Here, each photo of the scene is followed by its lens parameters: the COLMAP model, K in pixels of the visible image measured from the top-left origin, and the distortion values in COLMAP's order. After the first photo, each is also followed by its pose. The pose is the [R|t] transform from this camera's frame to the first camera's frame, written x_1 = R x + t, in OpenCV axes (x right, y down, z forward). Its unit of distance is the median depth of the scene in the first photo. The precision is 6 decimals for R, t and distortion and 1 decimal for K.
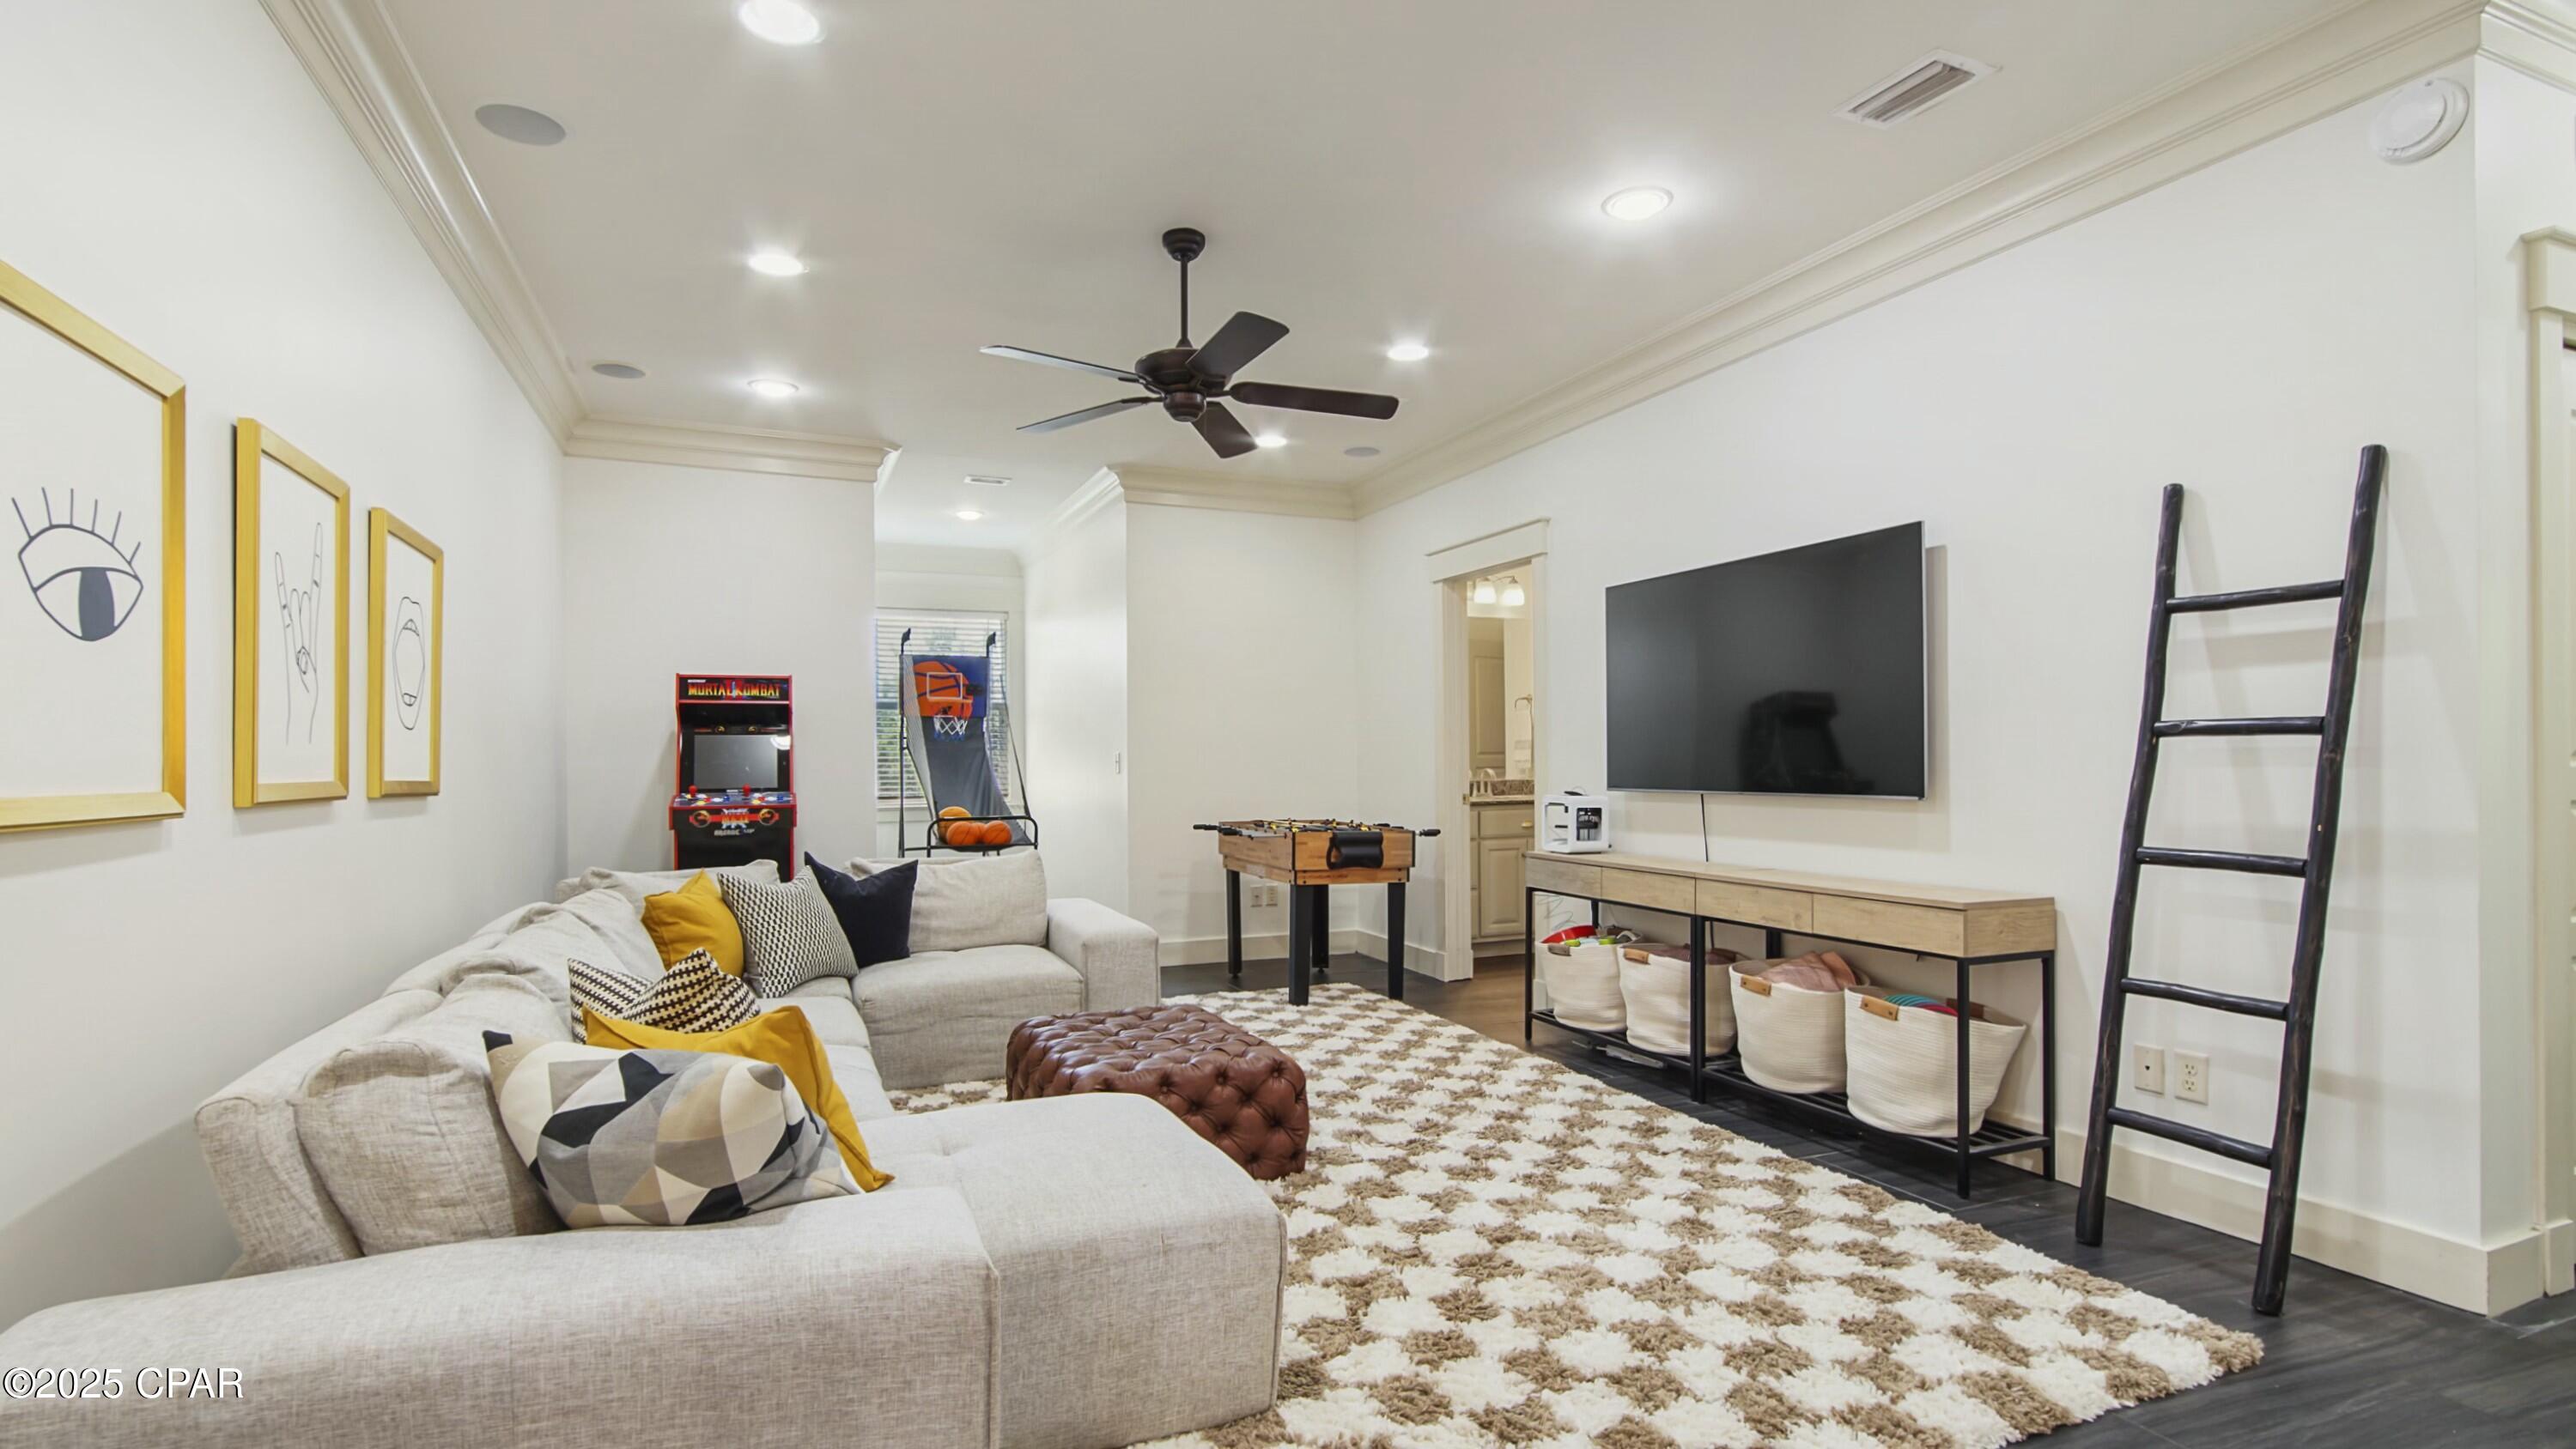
lens RADIAL K [[1201.3, 0, 1283.2], [0, 1201.3, 748.8], [0, 0, 1]] dist [-0.004713, 0.001592]
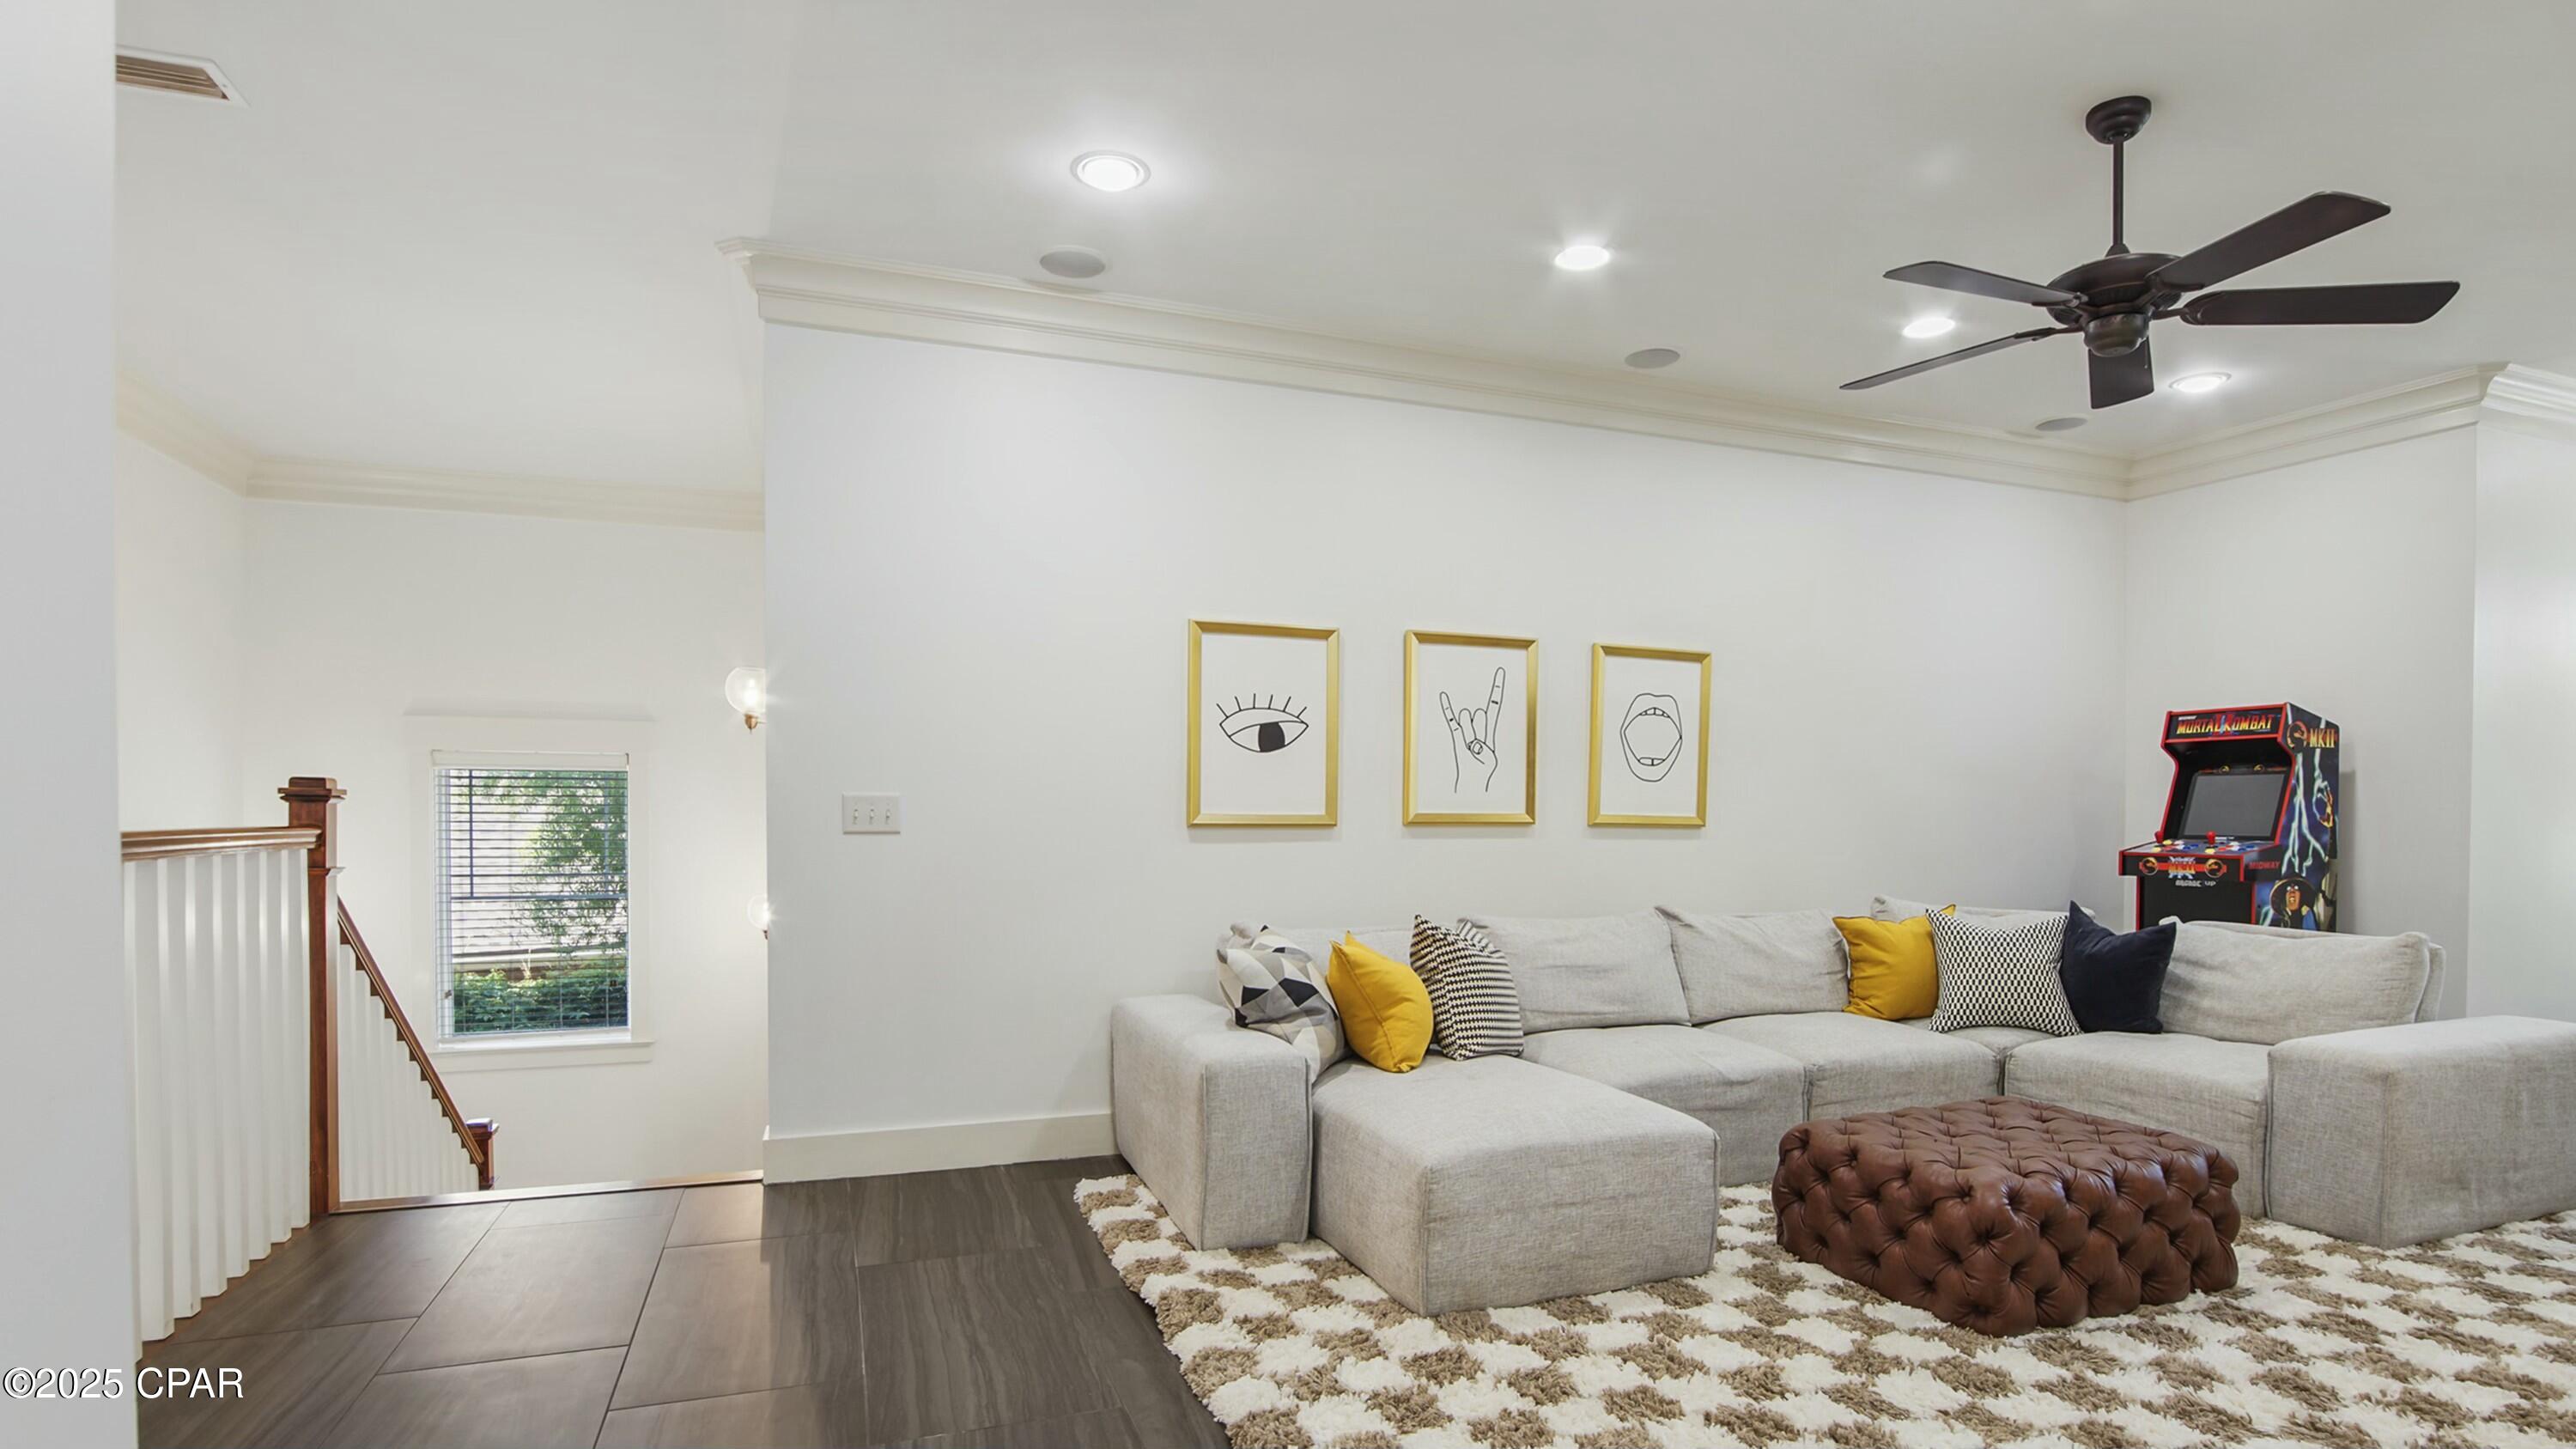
lens RADIAL K [[1296.5, 0, 1312.5], [0, 1296.5, 816.0], [0, 0, 1]] dist [-0.023378, -0.000590]
pose [[-0.043772, 0.011770, -0.998972, 0.547812], [0.005465, 0.999918, 0.011541, 0.004047], [0.999027, -0.004955, -0.043832, 0.388083]]
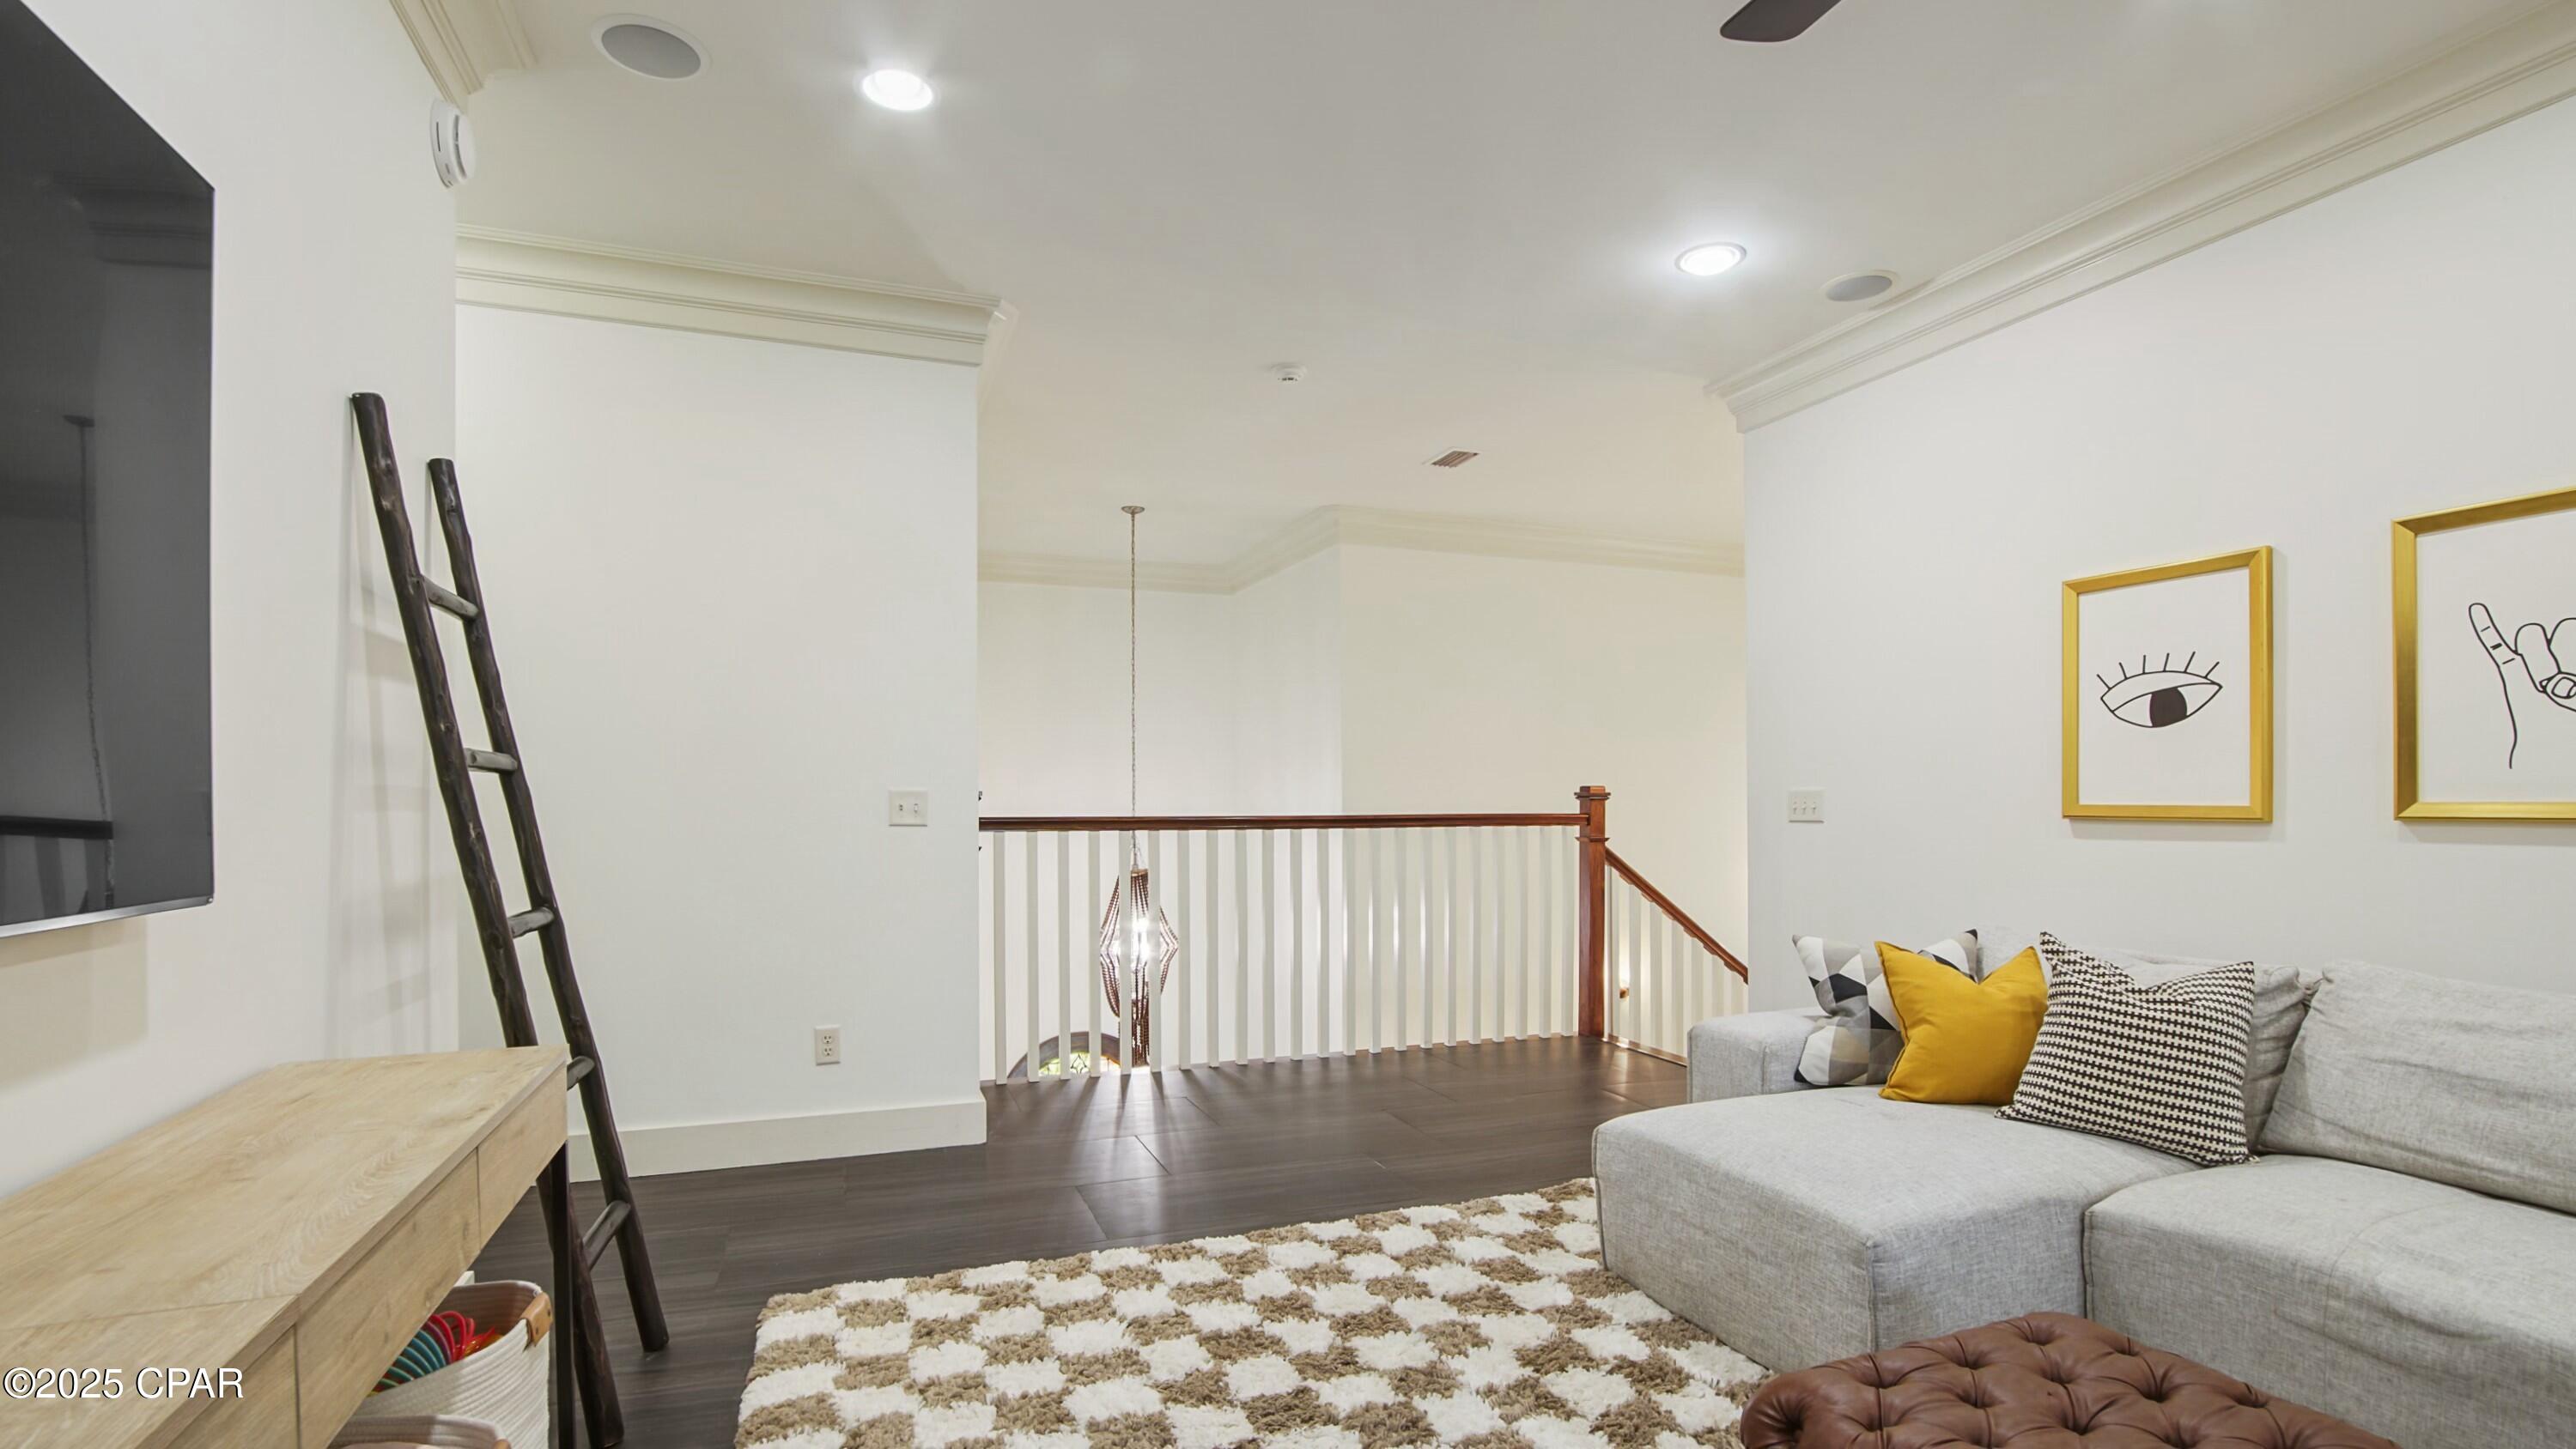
lens RADIAL K [[1201.3, 0, 1302.1], [0, 1201.3, 803.3], [0, 0, 1]] dist [-0.004713, 0.001592]
pose [[-0.998359, 0.005073, 0.057036, 0.099250], [0.004419, 0.999923, -0.011582, 0.017003], [-0.057090, -0.011311, -0.998305, 0.978300]]
